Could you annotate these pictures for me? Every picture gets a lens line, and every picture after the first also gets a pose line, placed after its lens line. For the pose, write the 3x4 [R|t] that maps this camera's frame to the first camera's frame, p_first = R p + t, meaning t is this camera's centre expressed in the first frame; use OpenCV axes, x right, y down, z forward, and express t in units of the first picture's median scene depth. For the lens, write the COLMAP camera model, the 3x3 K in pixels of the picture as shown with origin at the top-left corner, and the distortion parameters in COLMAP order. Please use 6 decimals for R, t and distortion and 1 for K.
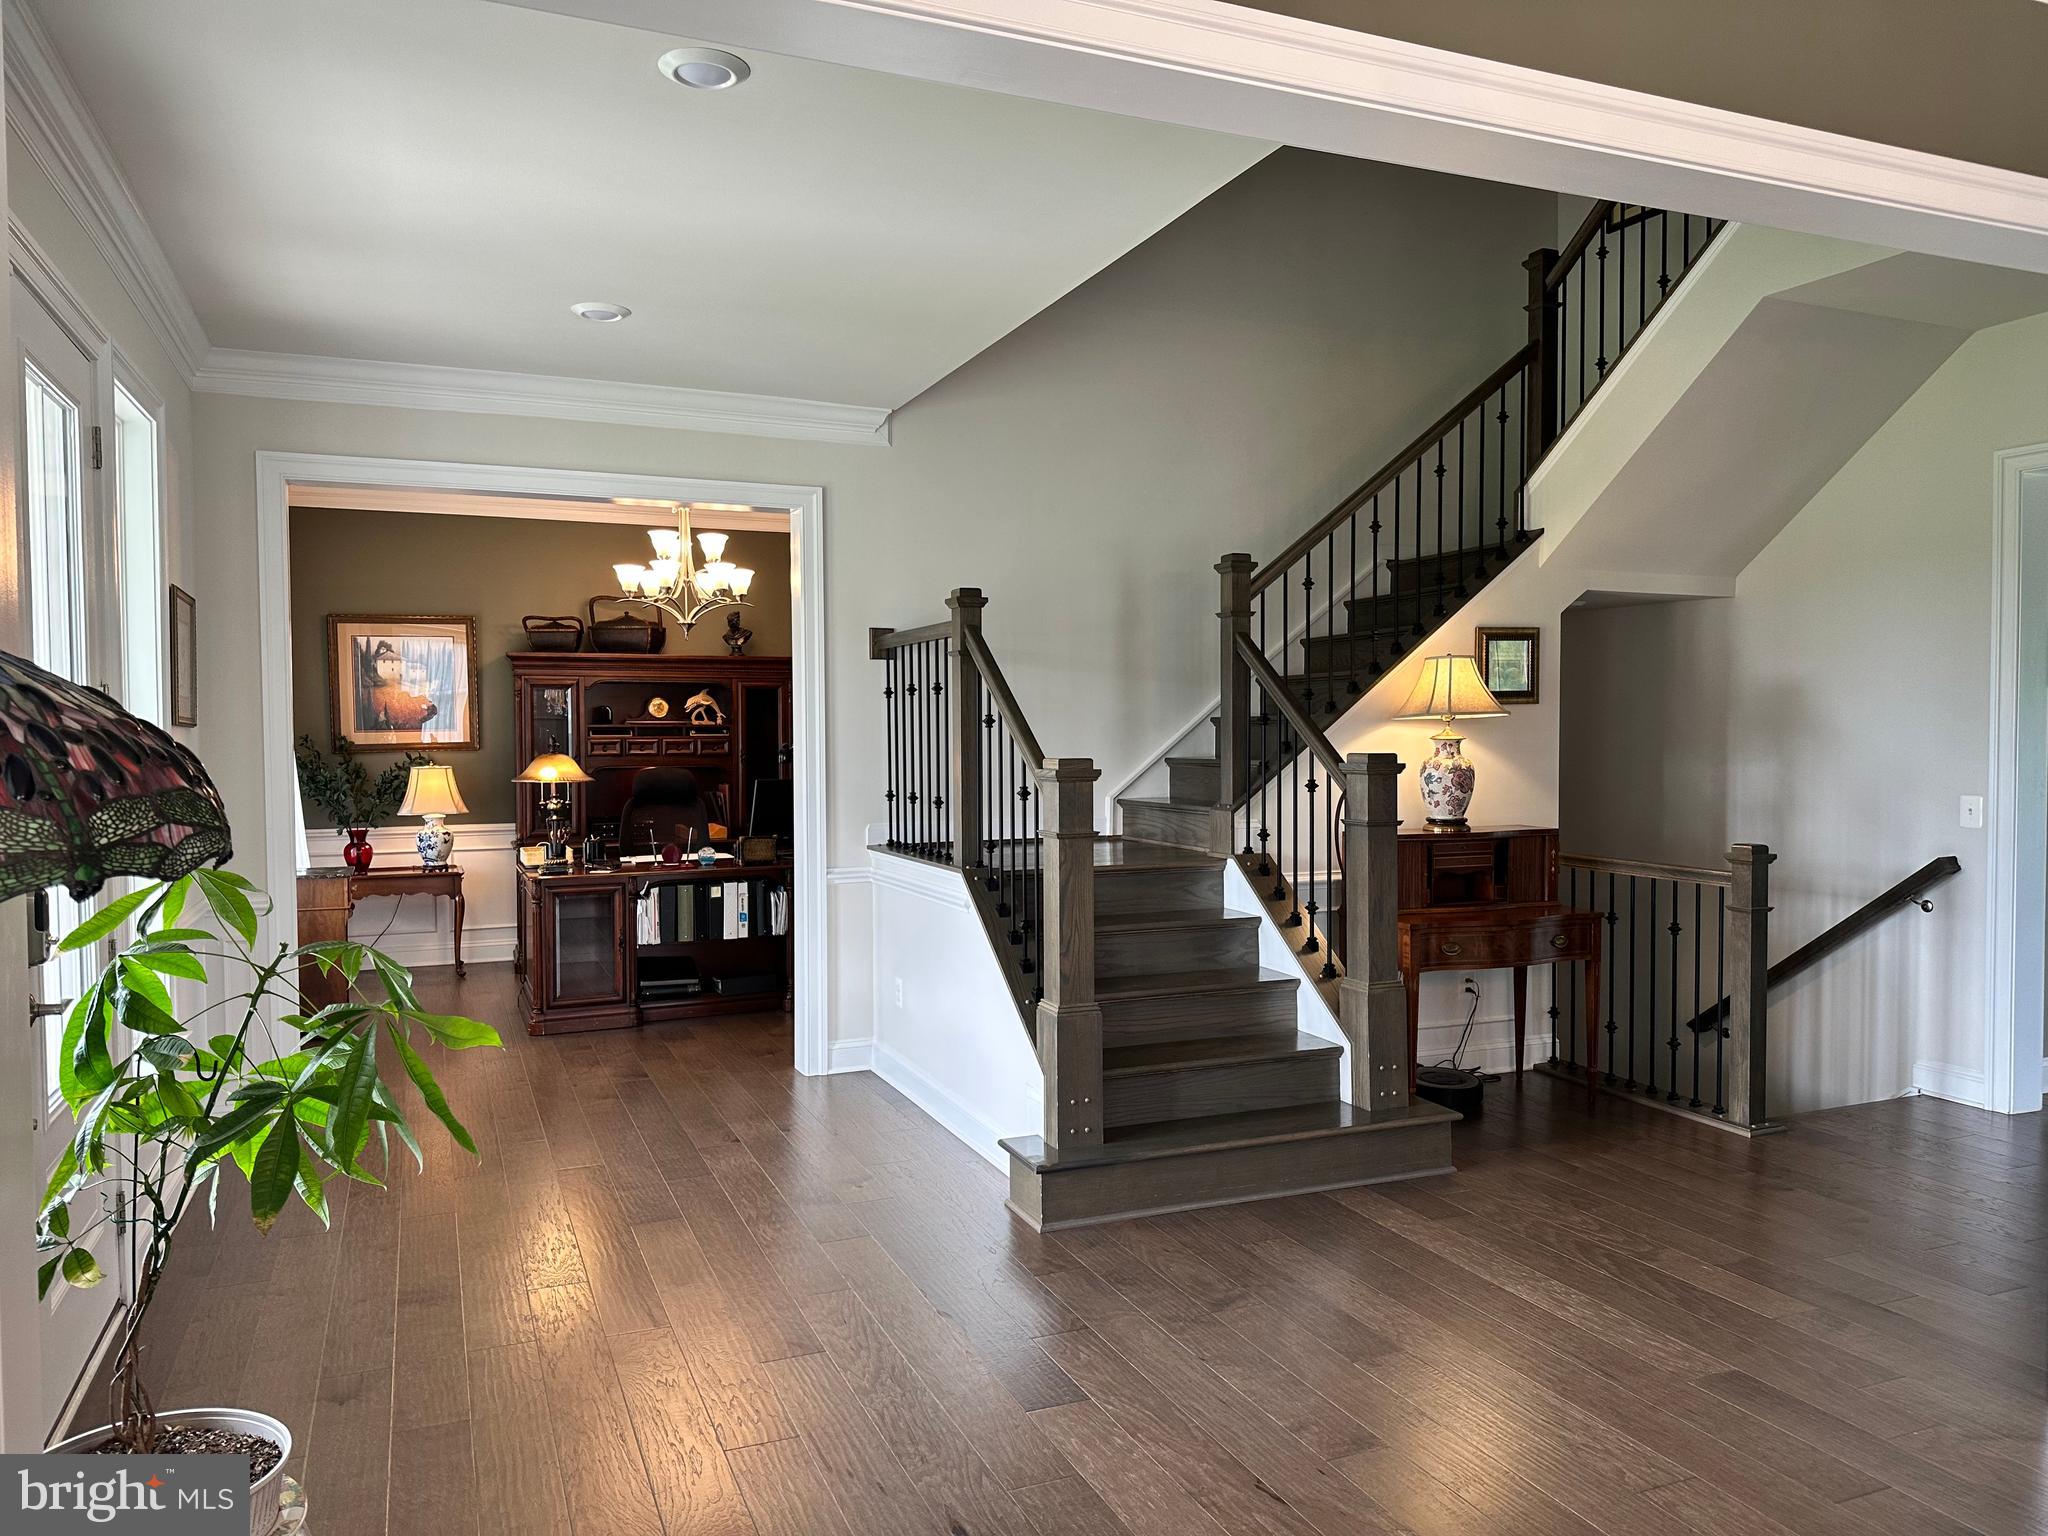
lens RADIAL K [[1430.9, 0, 1031.7], [0, 1430.9, 778.8], [0, 0, 1]] dist [0.124103, -0.181718]
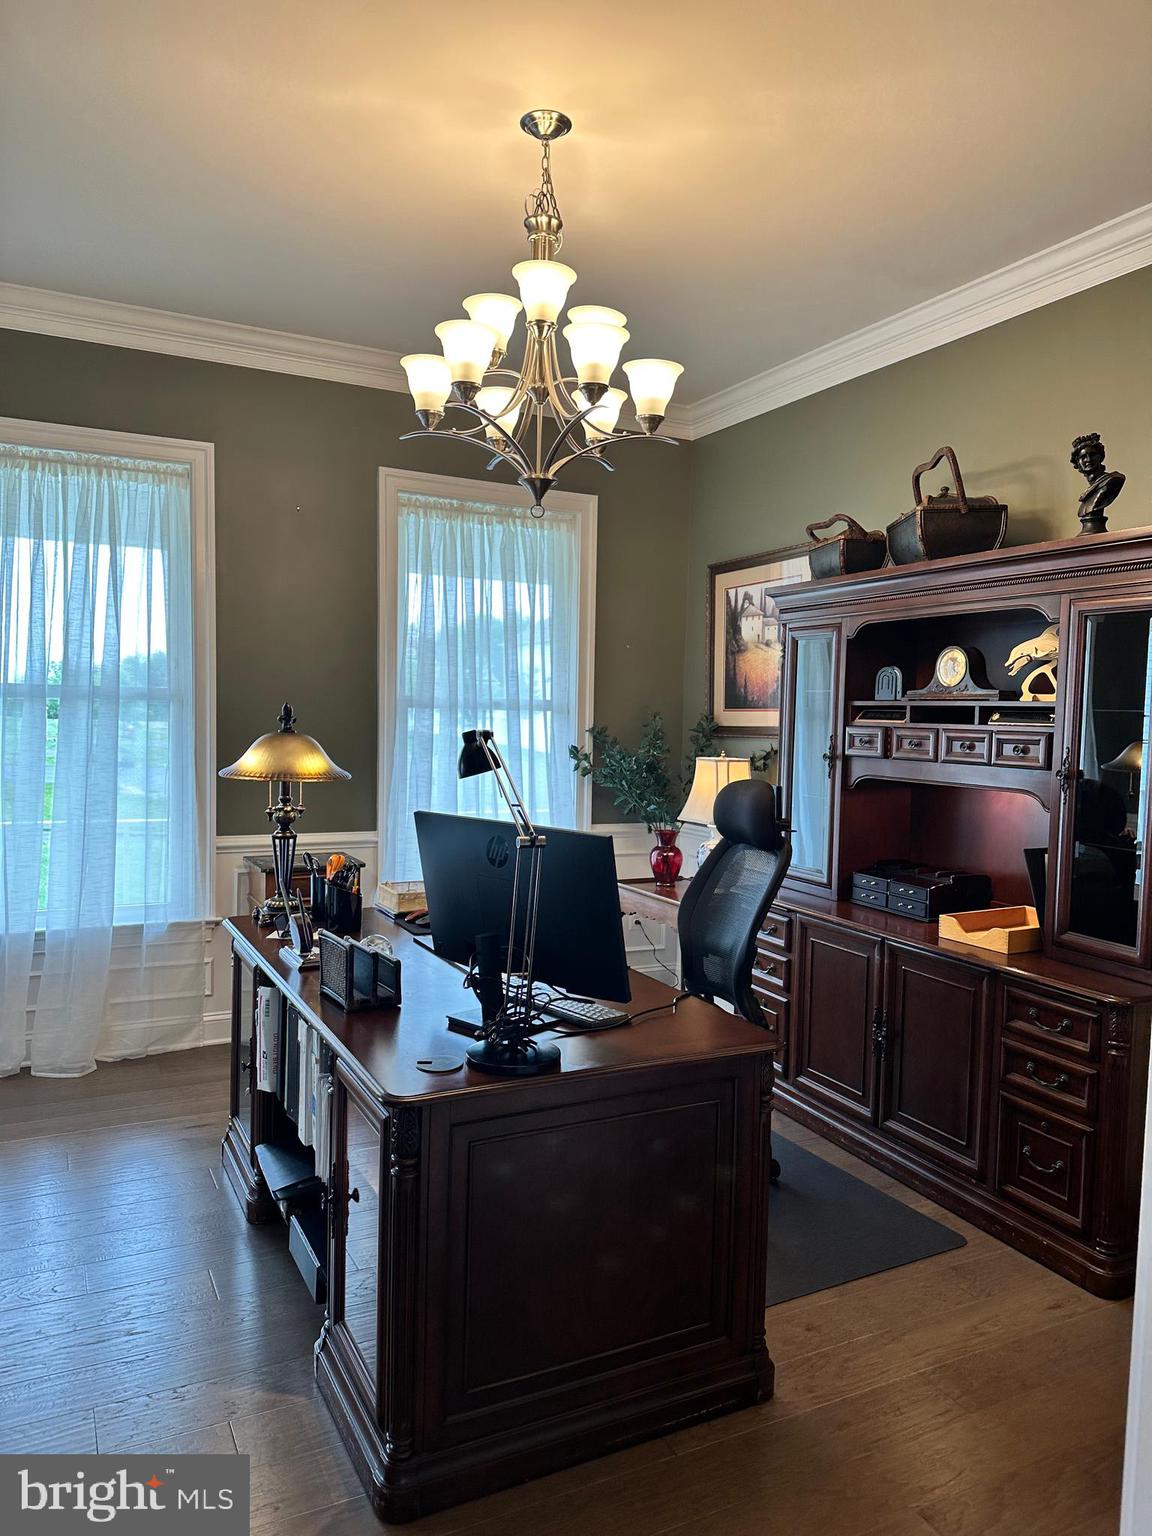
lens RADIAL K [[1073.2, 0, 576.0], [0, 1073.2, 768.0], [0, 0, 1]] dist [0.124103, -0.181718]
pose [[0.067539, 0.060991, -0.995851, 0.120792], [-0.055511, 0.996813, 0.057285, -0.029618], [0.996171, 0.051412, 0.070710, 0.875869]]
